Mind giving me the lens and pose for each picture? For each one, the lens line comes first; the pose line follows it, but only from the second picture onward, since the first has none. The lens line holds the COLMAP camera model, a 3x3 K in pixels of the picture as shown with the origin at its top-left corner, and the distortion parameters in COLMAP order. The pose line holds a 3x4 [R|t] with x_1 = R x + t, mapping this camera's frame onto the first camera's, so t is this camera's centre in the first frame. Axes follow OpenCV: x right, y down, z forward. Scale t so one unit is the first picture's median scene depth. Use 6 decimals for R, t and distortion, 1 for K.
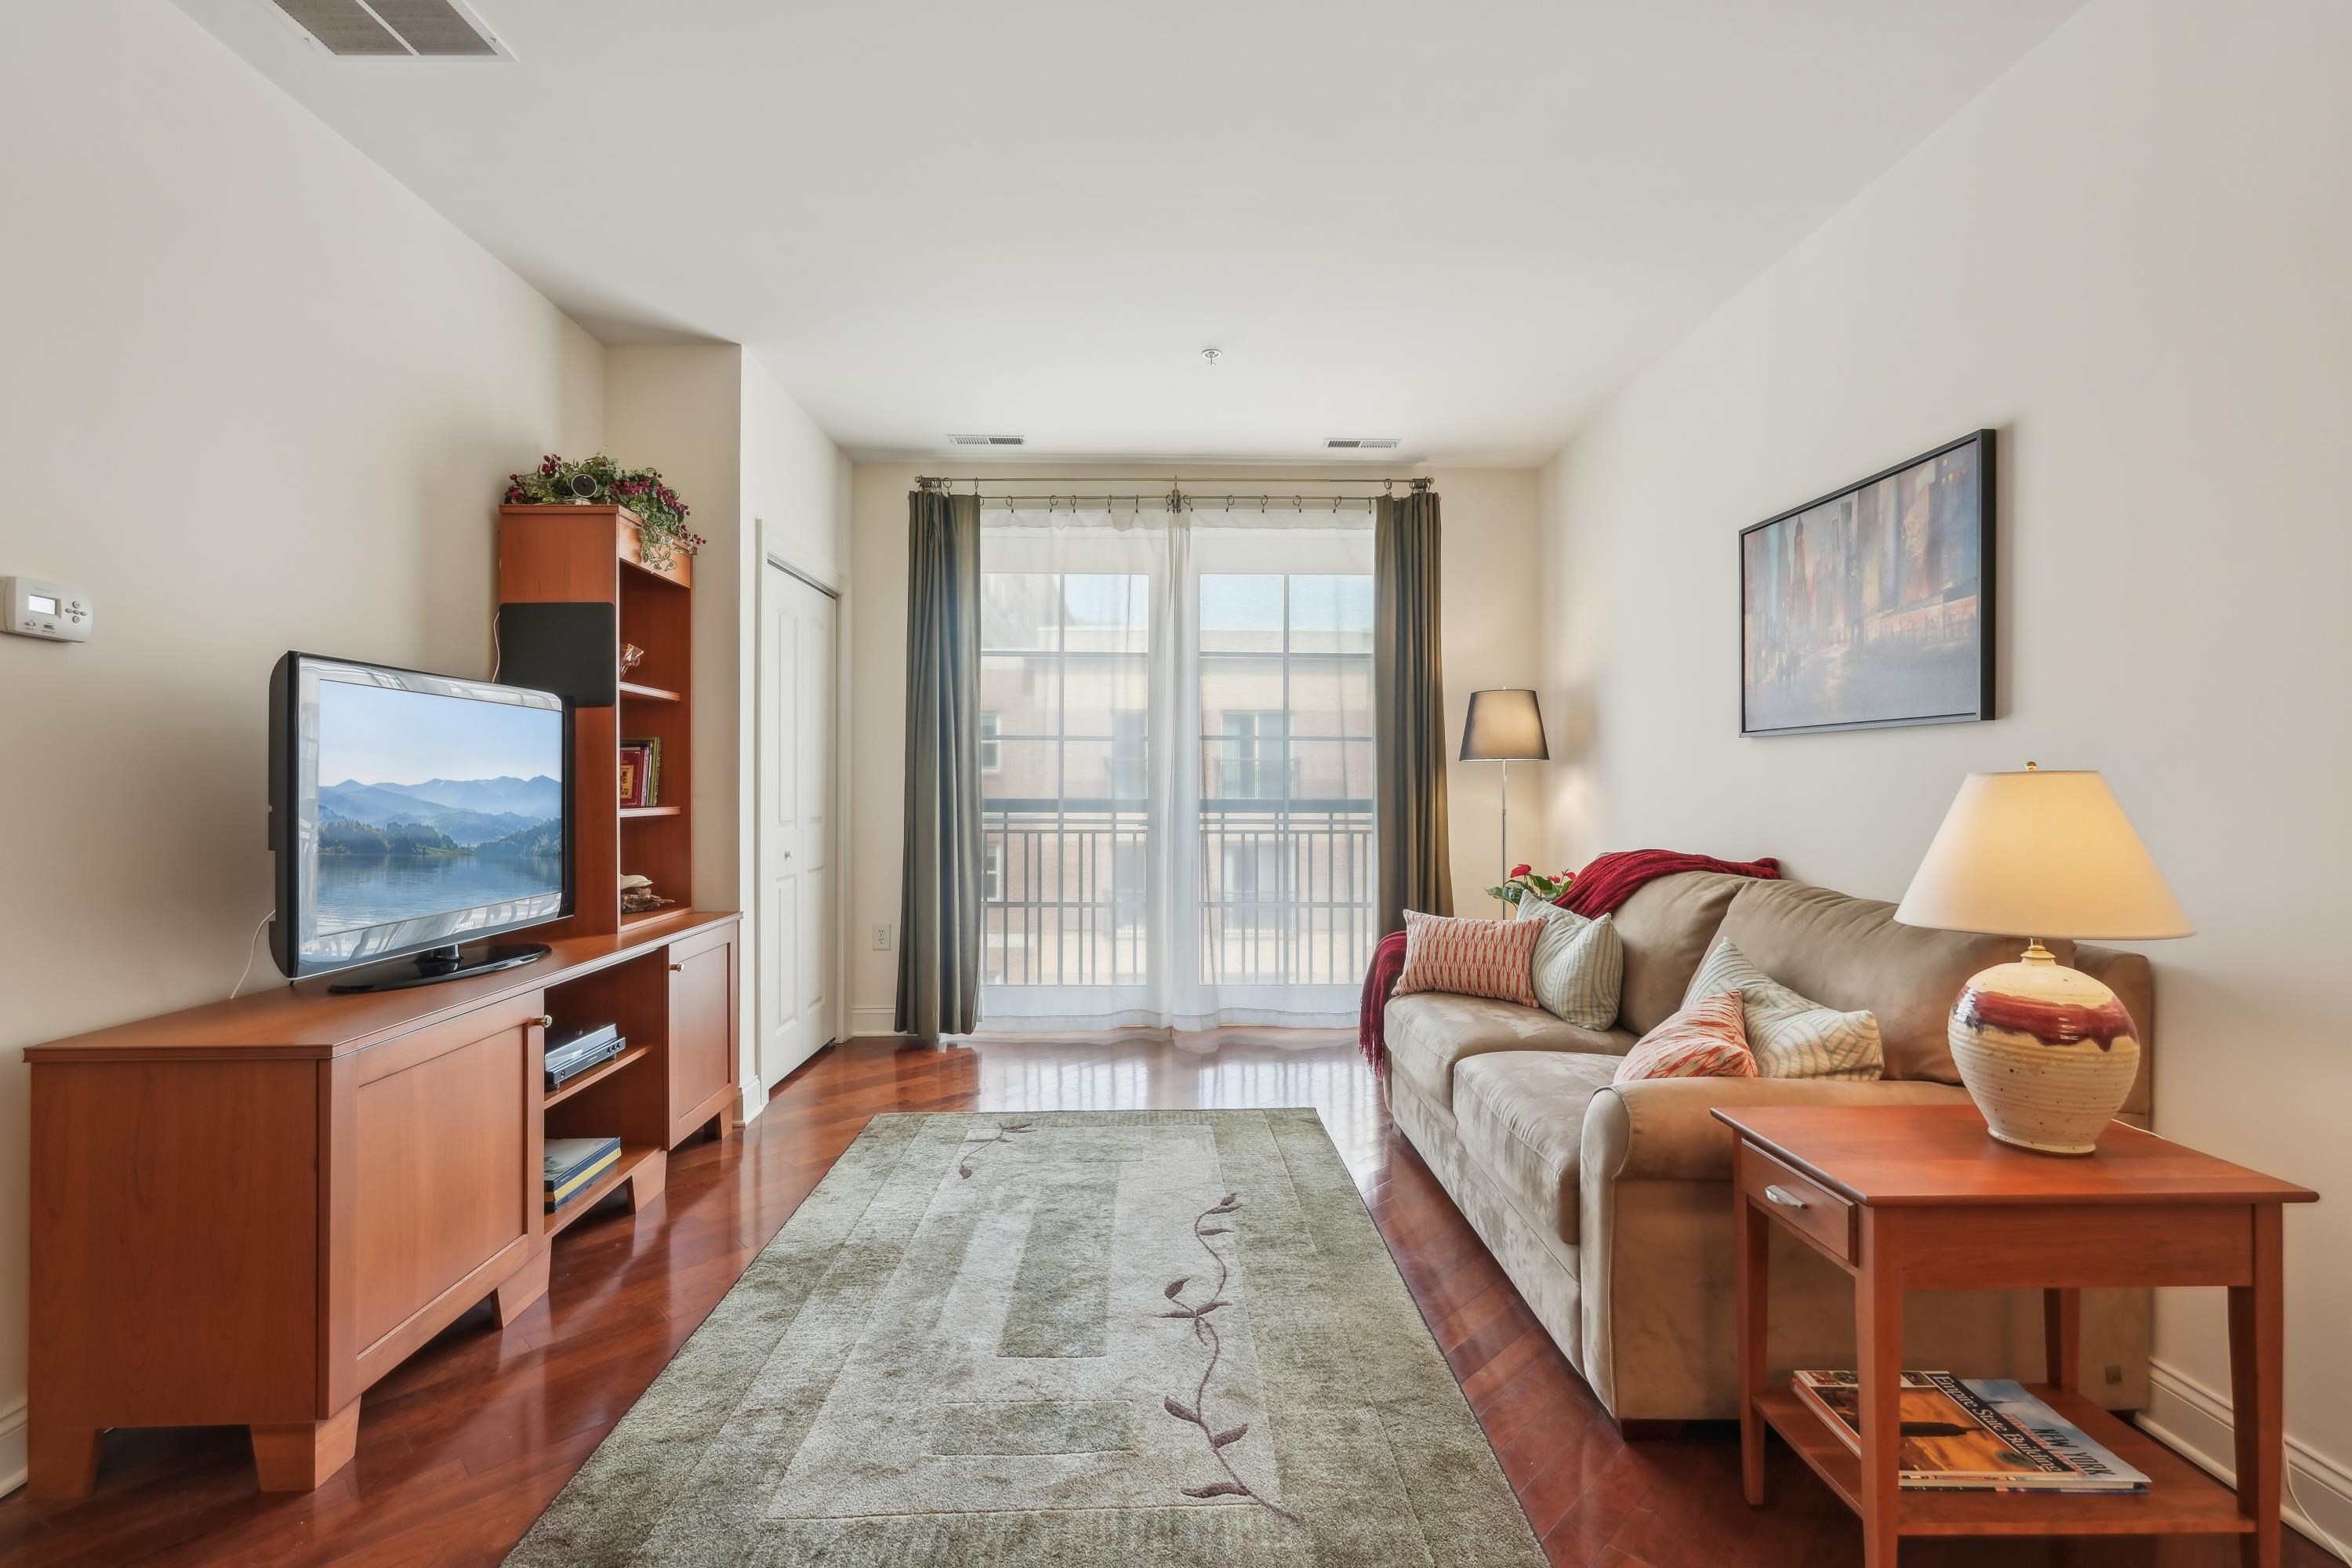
lens RADIAL K [[1036.7, 0, 1183.7], [0, 1036.7, 786.9], [0, 0, 1]] dist [-0.018404, 0.008743]
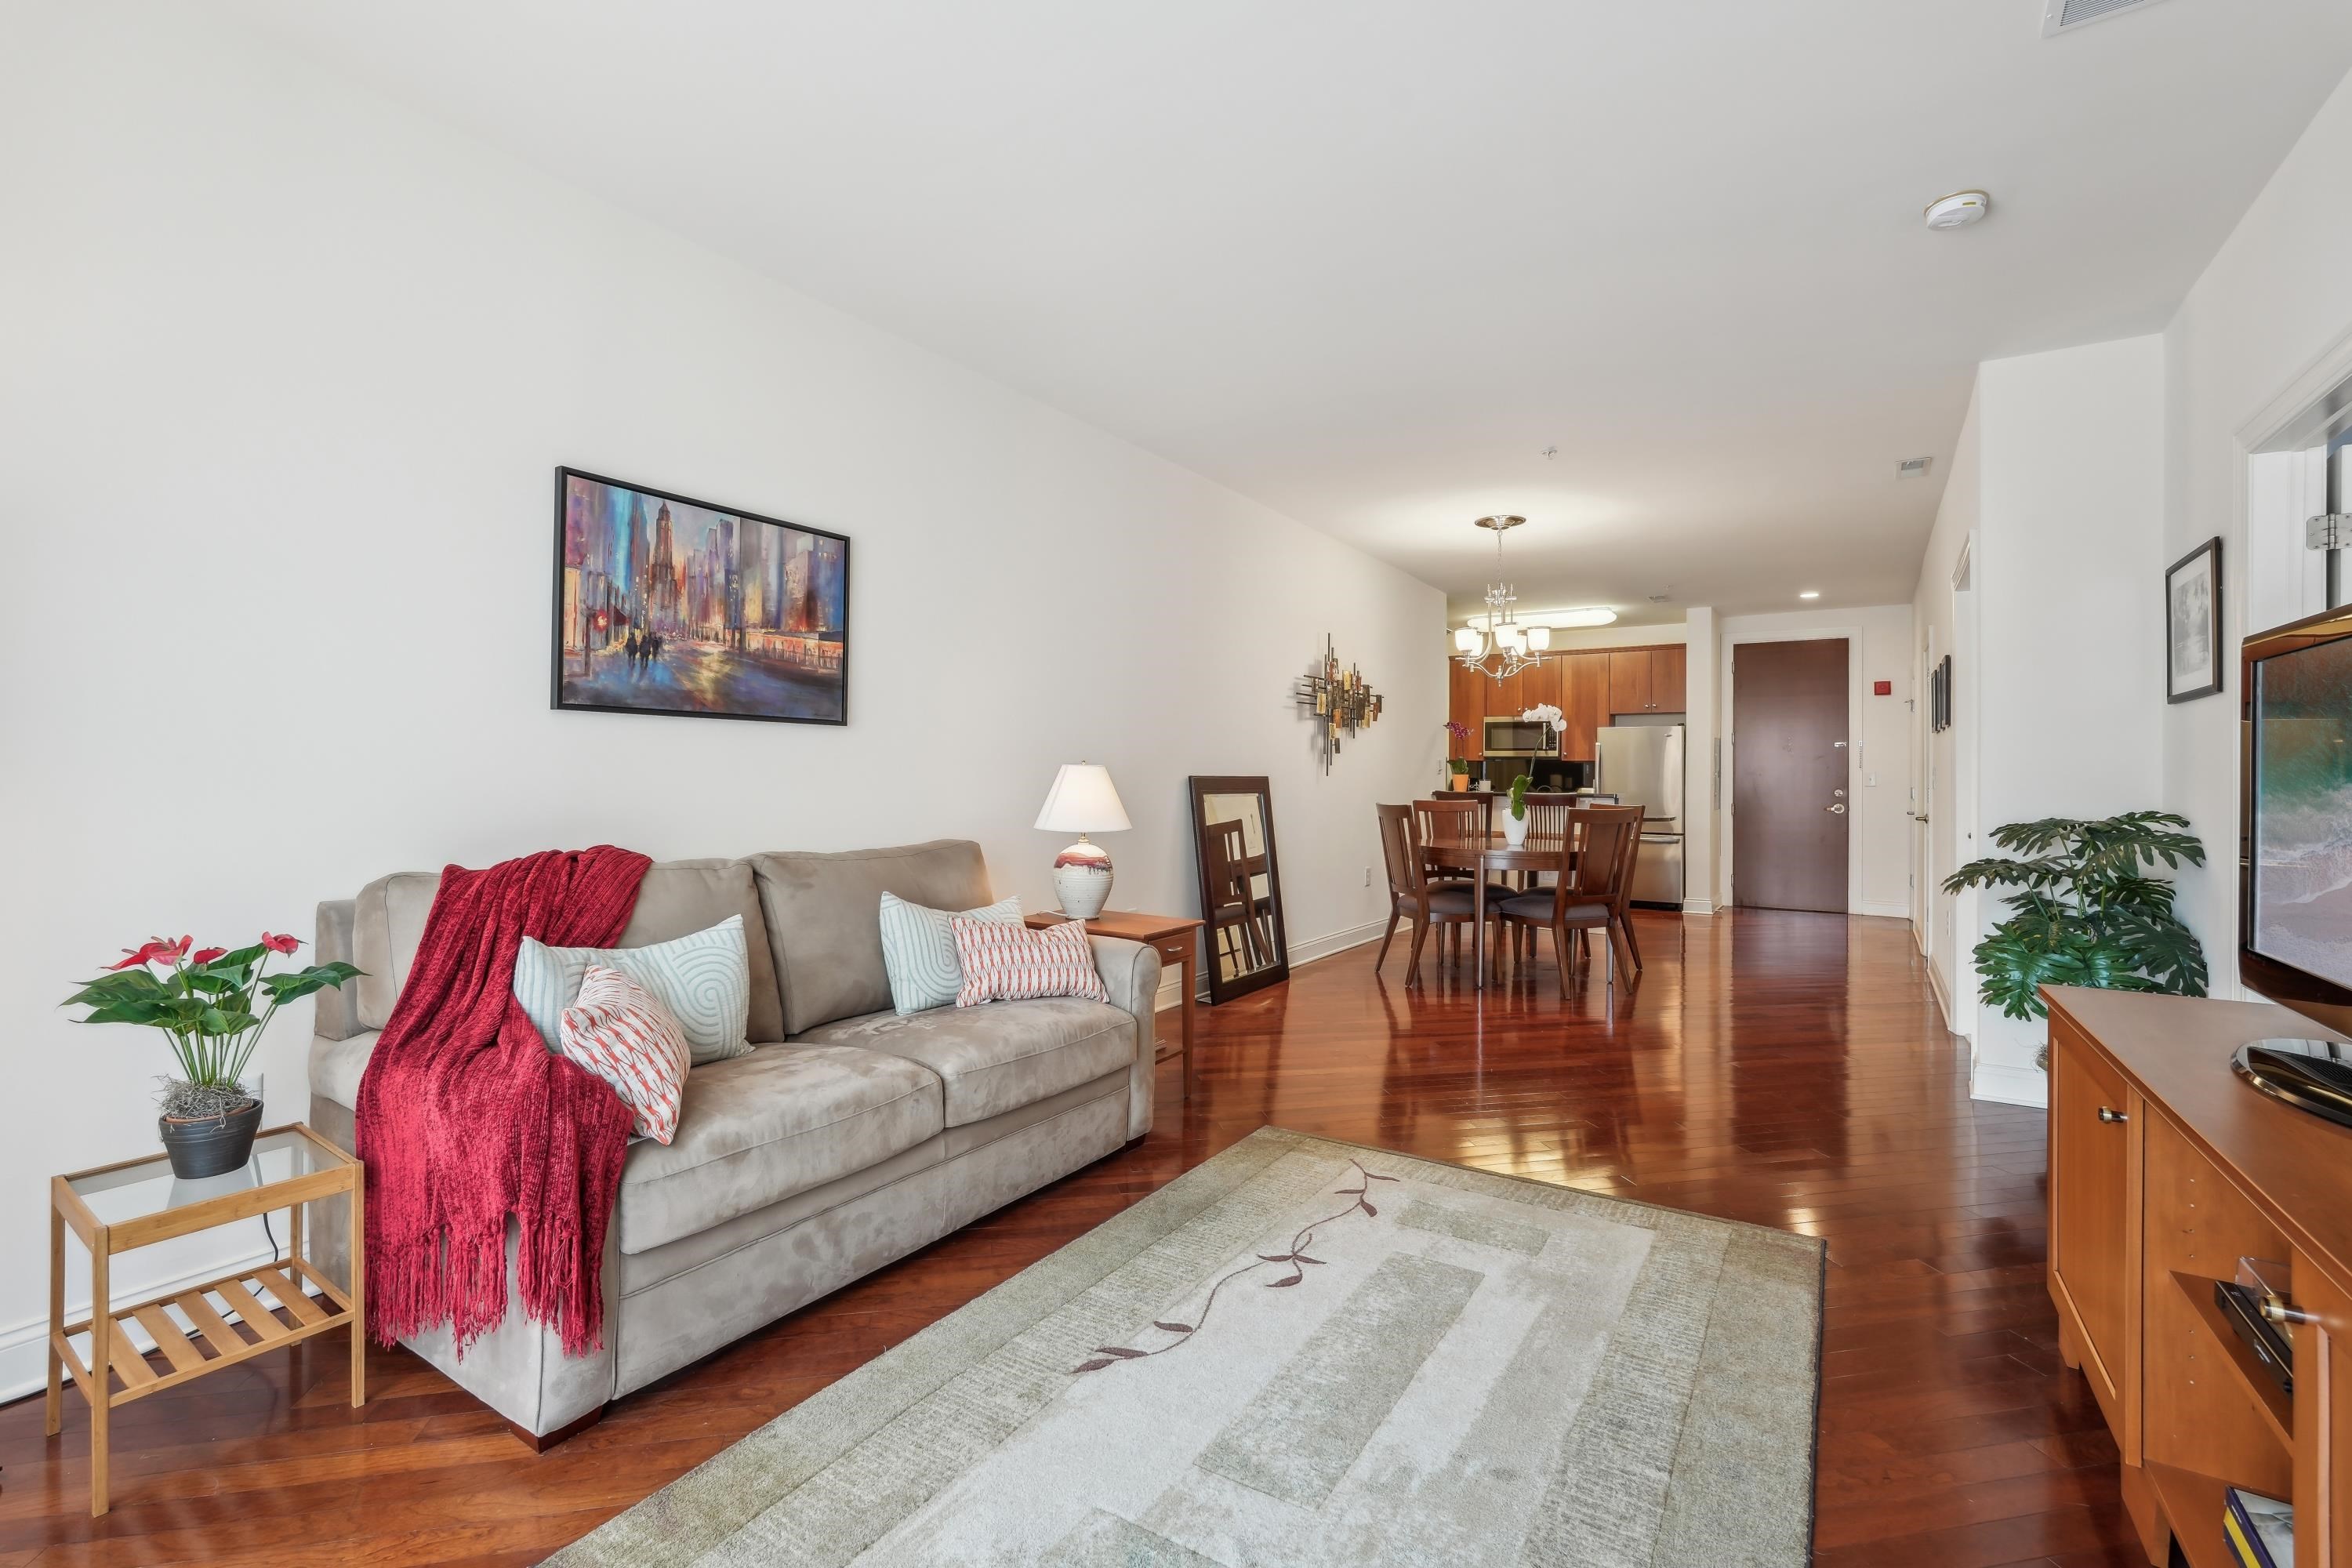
lens RADIAL K [[1036.7, 0, 1179.6], [0, 1036.7, 773.0], [0, 0, 1]] dist [-0.018404, 0.008743]
pose [[-0.822635, -0.008483, 0.568507, -0.396199], [-0.006477, 0.999964, 0.005550, -0.004708], [-0.568533, 0.000884, -0.822660, 1.543204]]
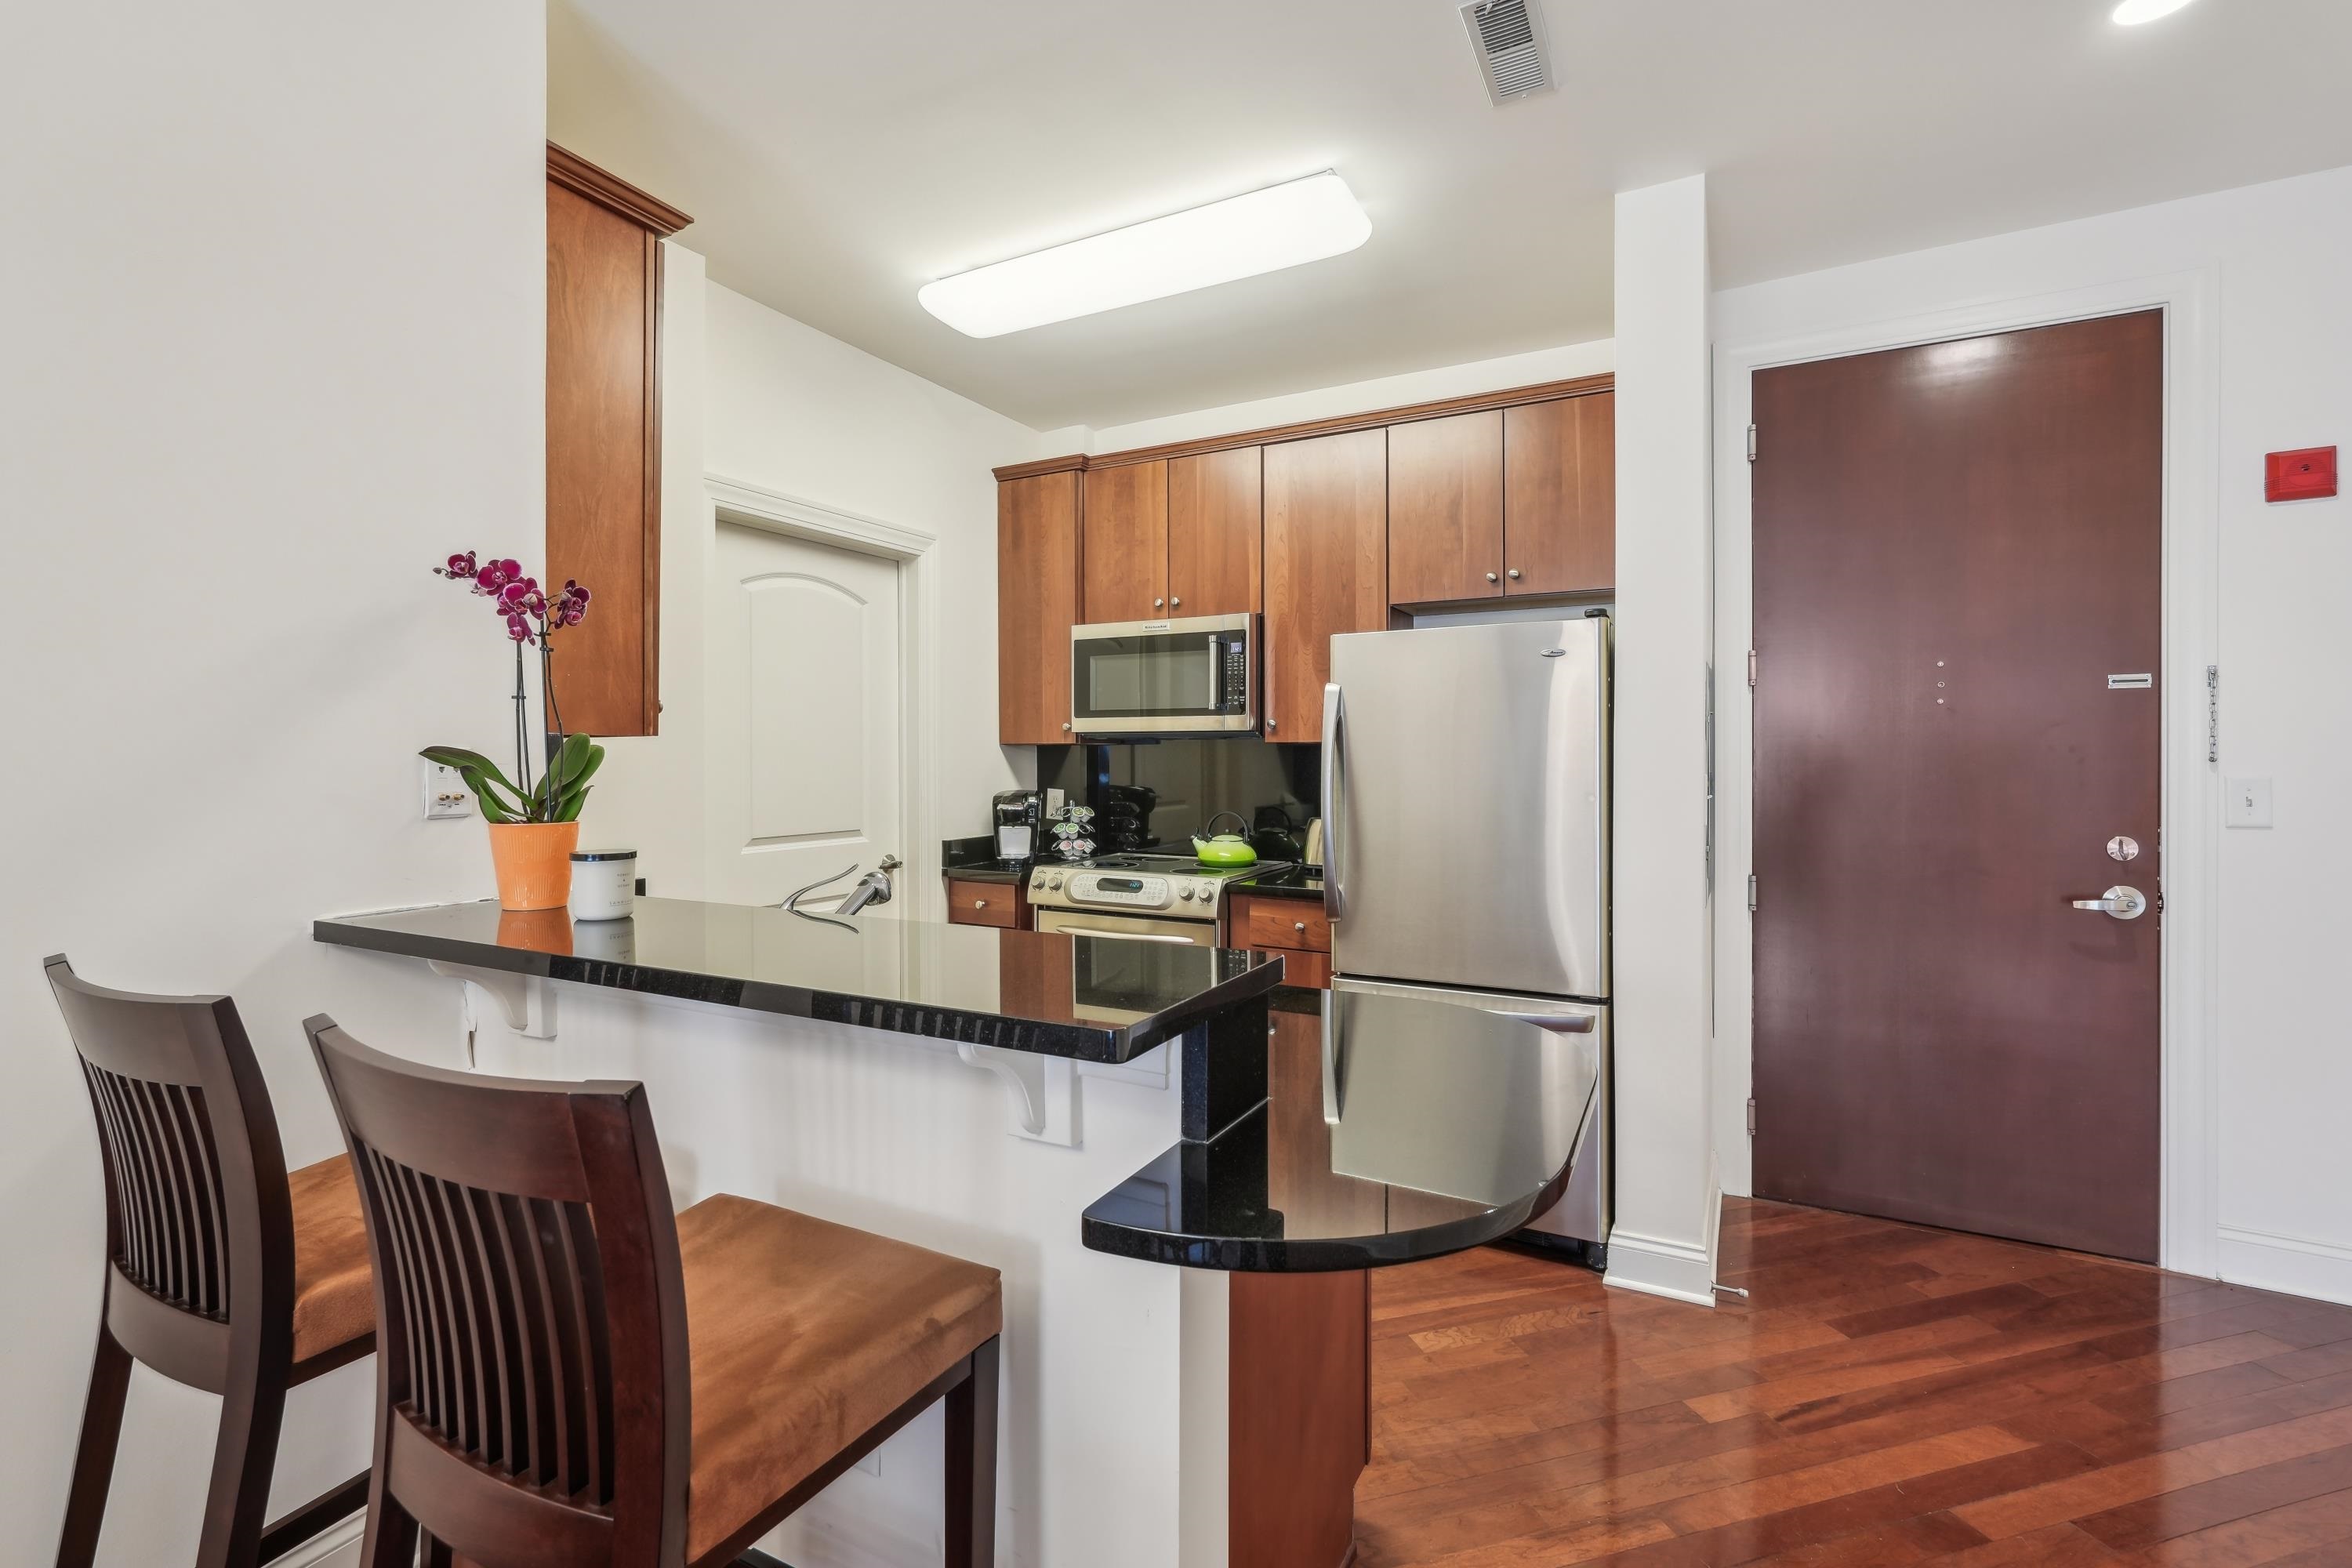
lens RADIAL K [[1036.7, 0, 1179.8], [0, 1036.7, 769.2], [0, 0, 1]] dist [-0.018404, 0.008743]
pose [[-0.872863, -0.009033, 0.487881, 0.012196], [0.001812, 0.999762, 0.021753, -0.030515], [-0.487961, 0.019871, -0.872639, -0.940976]]
